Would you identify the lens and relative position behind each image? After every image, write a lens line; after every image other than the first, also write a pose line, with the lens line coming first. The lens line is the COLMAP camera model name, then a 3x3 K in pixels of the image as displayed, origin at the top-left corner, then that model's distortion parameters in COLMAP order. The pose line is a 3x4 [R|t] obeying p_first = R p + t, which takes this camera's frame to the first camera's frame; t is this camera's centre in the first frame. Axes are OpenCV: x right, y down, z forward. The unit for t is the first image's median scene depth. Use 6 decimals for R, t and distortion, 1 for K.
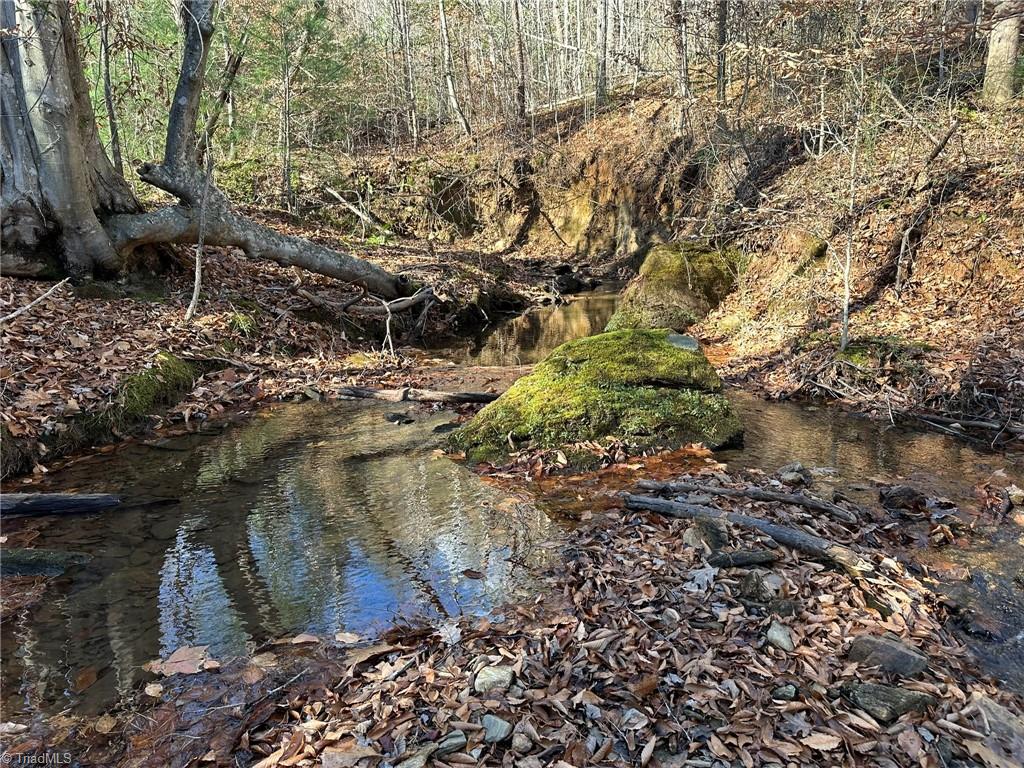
lens RADIAL K [[722.9, 0, 505.3], [0, 722.9, 381.5], [0, 0, 1]] dist [0.139761, -0.001521]
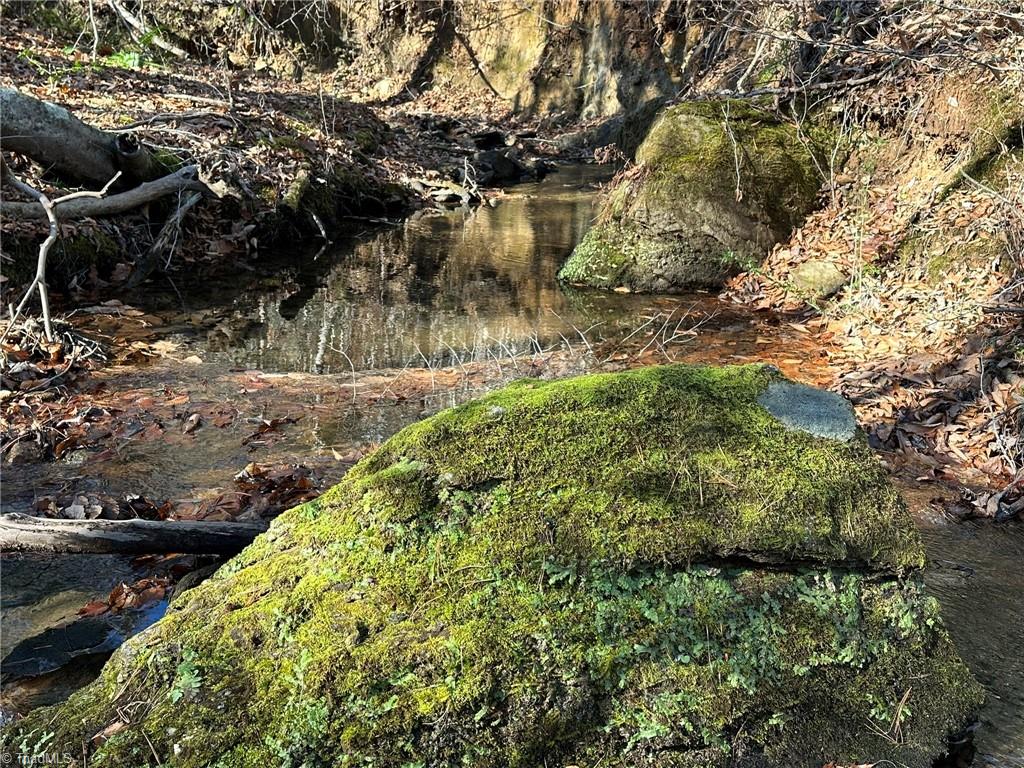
lens RADIAL K [[1037.8, 0, 514.6], [0, 1037.8, 386.5], [0, 0, 1]] dist [0.089798, 0.000000]
pose [[0.994343, 0.029793, 0.101952, 0.038393], [-0.038338, 0.995820, 0.082906, -0.053709], [-0.099056, -0.086346, 0.991329, 0.310864]]
